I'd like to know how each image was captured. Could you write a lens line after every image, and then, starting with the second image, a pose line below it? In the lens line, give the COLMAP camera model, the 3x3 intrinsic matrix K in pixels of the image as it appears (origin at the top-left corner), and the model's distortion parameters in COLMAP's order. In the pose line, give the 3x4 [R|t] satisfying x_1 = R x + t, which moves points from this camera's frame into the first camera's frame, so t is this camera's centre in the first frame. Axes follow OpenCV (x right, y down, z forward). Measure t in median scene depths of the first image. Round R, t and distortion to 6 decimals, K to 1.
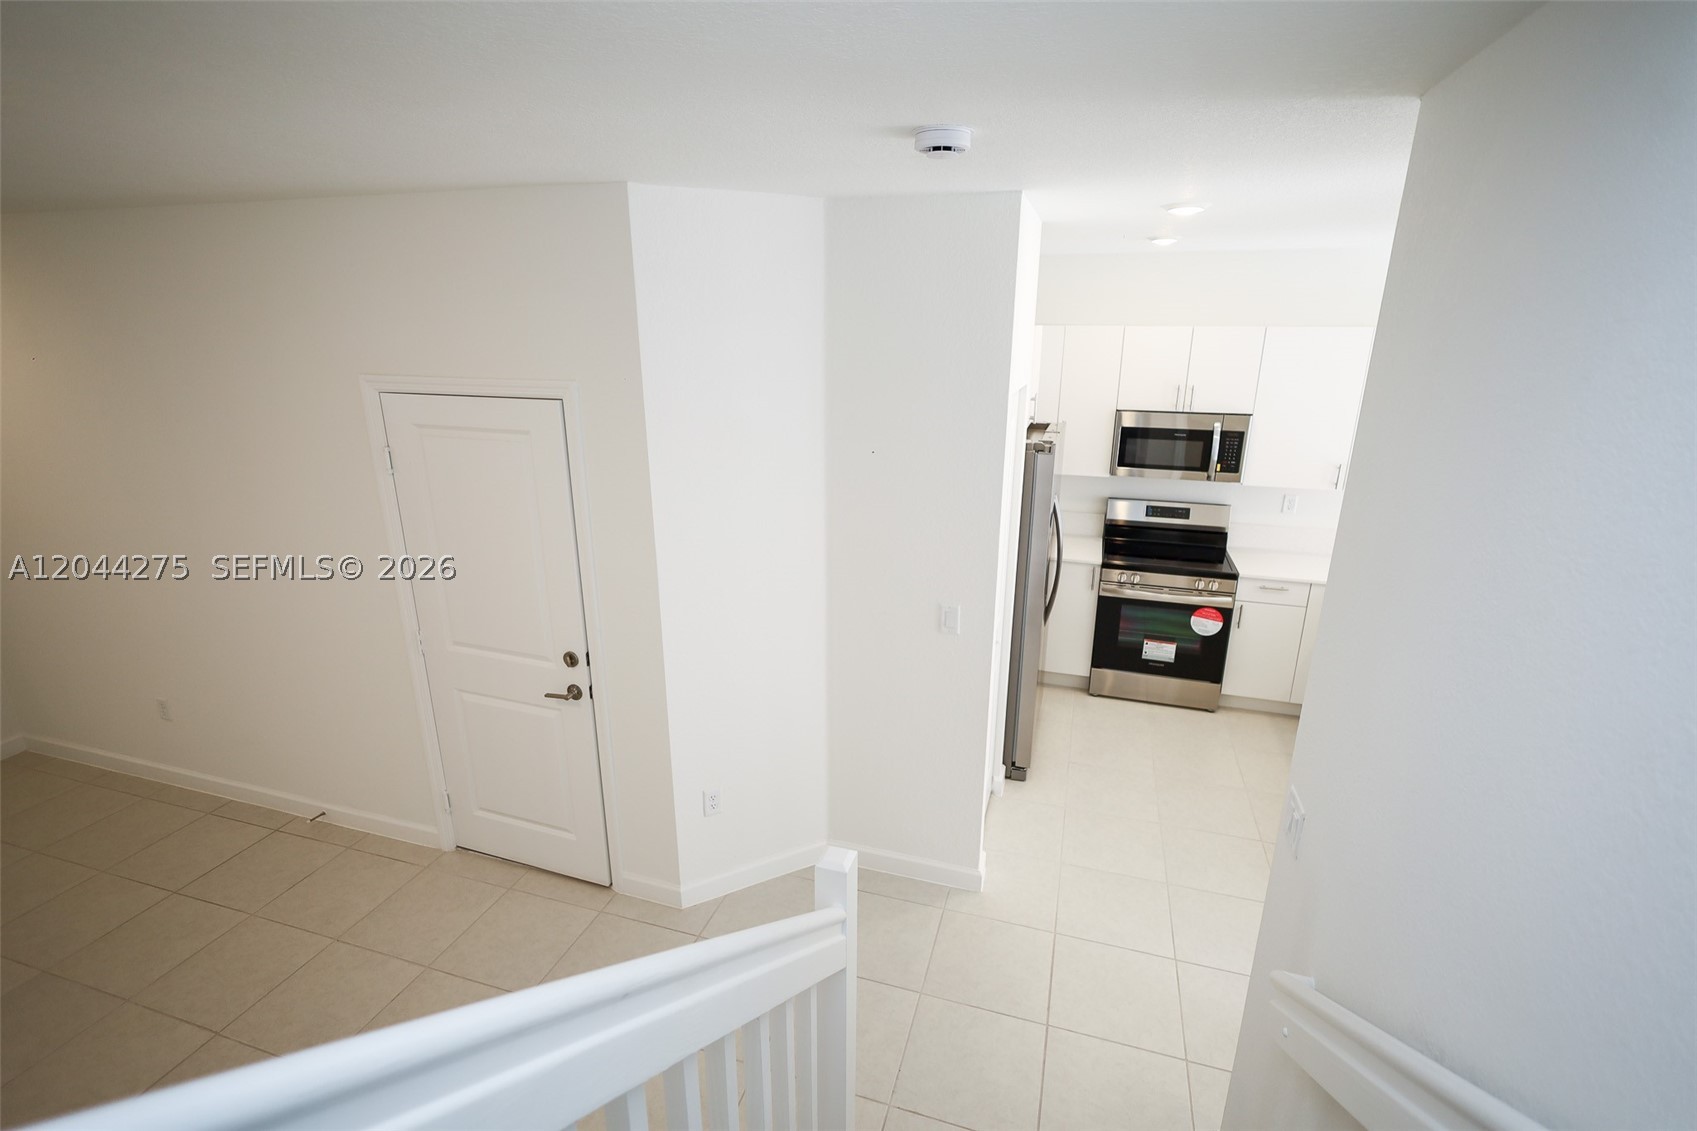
lens RADIAL K [[782.1, 0, 848.5], [0, 782.1, 565.5], [0, 0, 1]] dist [0.001399, -0.000540]
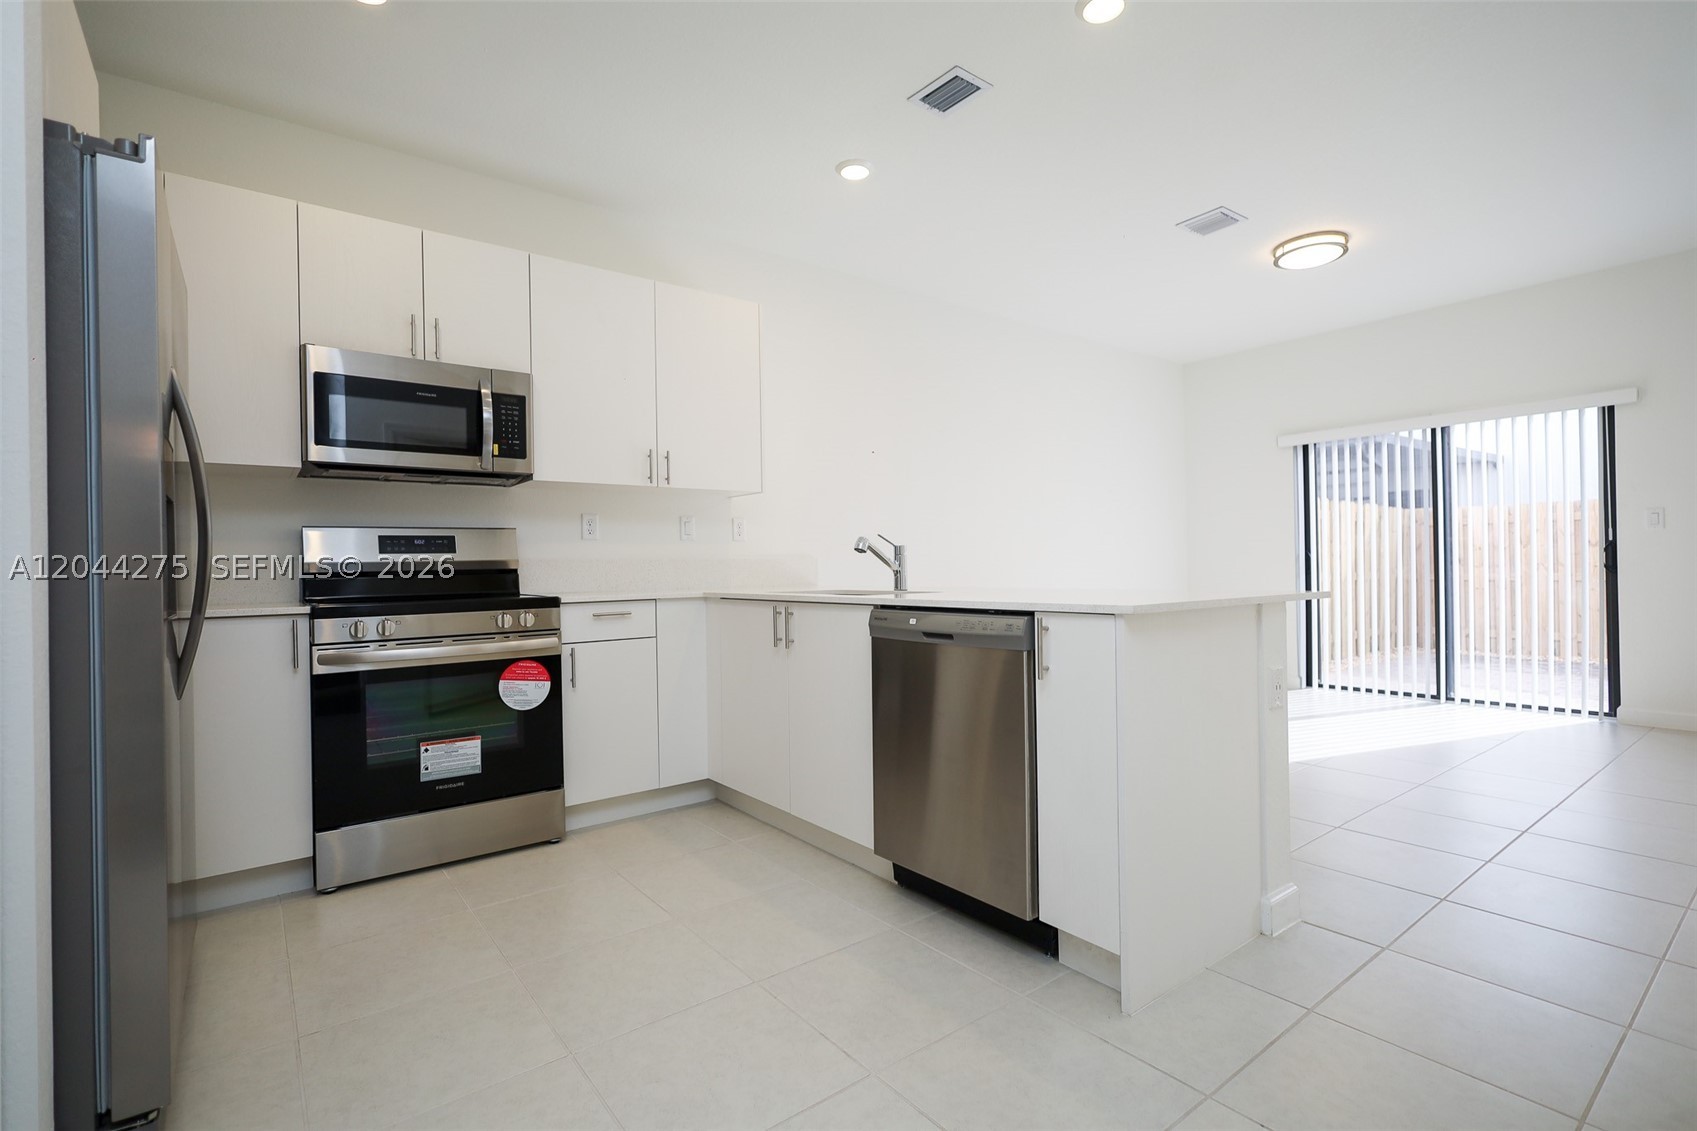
lens RADIAL K [[782.1, 0, 848.5], [0, 782.1, 565.5], [0, 0, 1]] dist [0.001399, -0.000540]
pose [[0.567925, -0.008241, 0.823039, 0.104698], [0.259811, 0.950621, -0.169760, 0.146968], [-0.780999, 0.310246, 0.542023, 0.443978]]
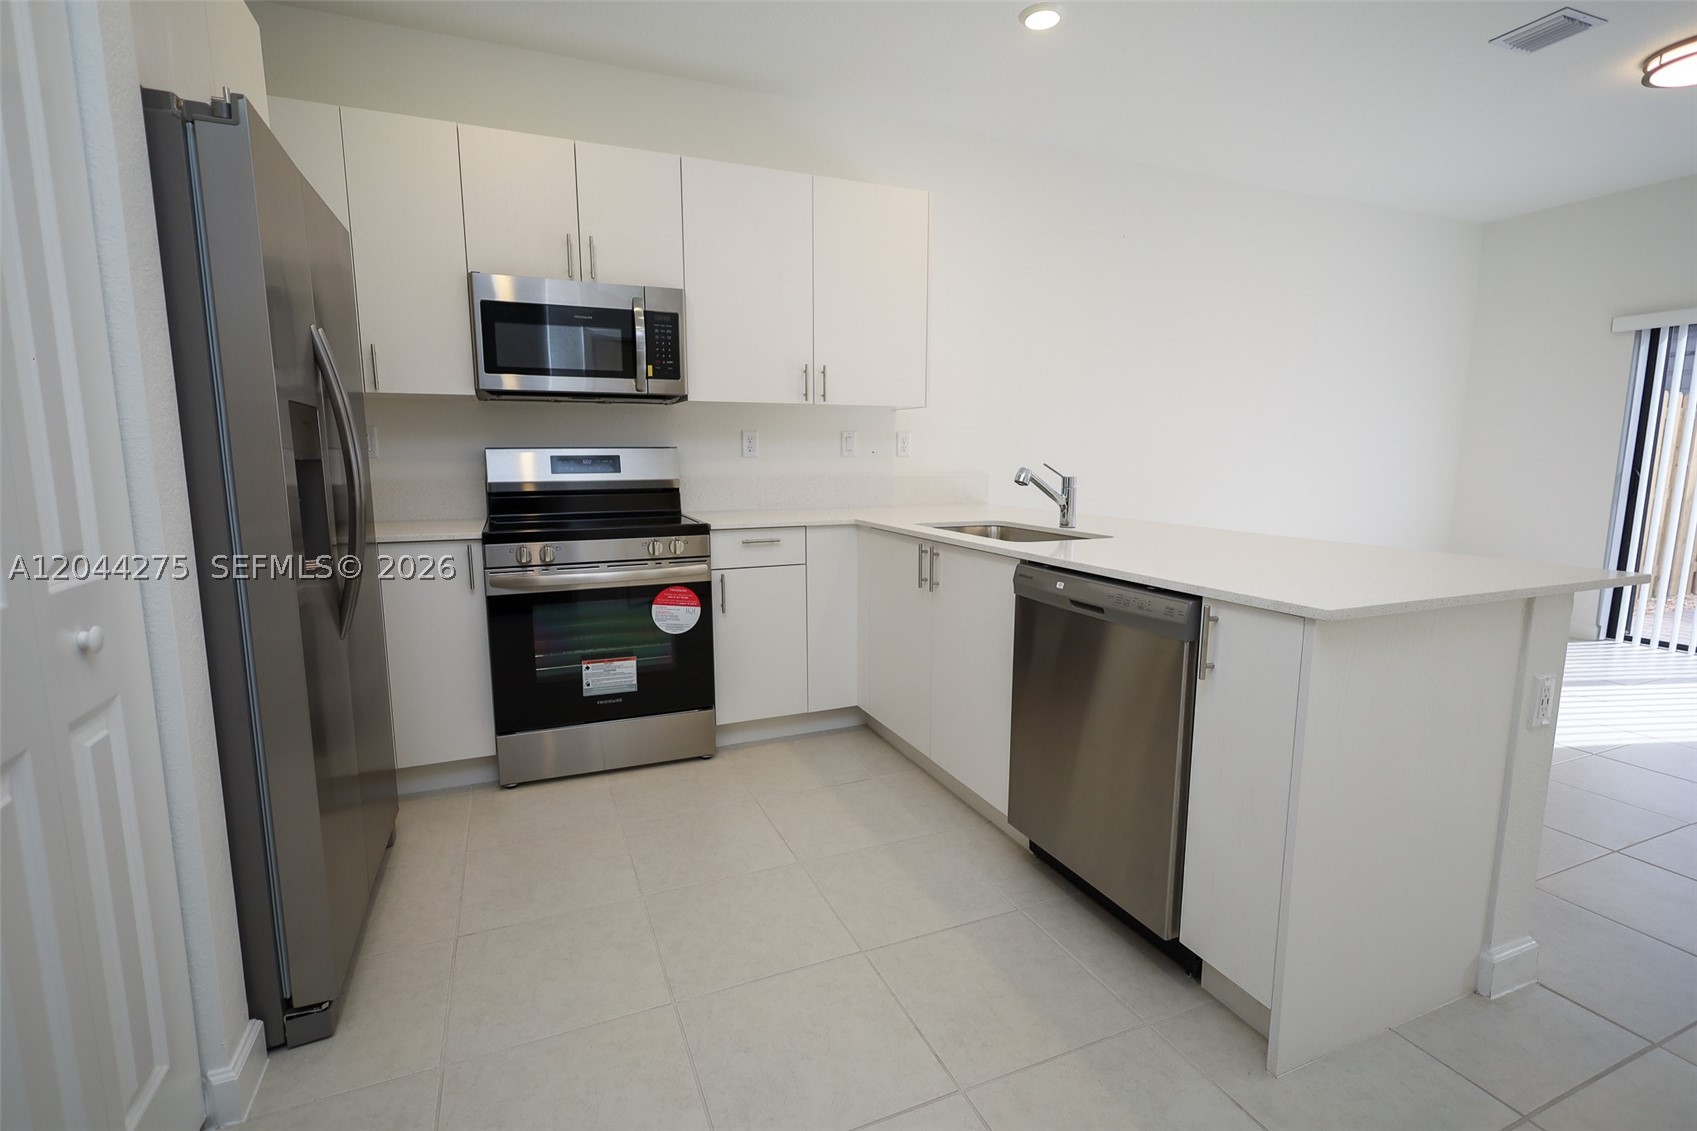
lens RADIAL K [[782.1, 0, 848.5], [0, 782.1, 565.5], [0, 0, 1]] dist [0.001399, -0.000540]
pose [[0.757957, -0.094559, 0.645414, 0.164566], [0.193574, 0.977473, -0.084119, 0.112530], [-0.622921, 0.188694, 0.759187, 0.434778]]
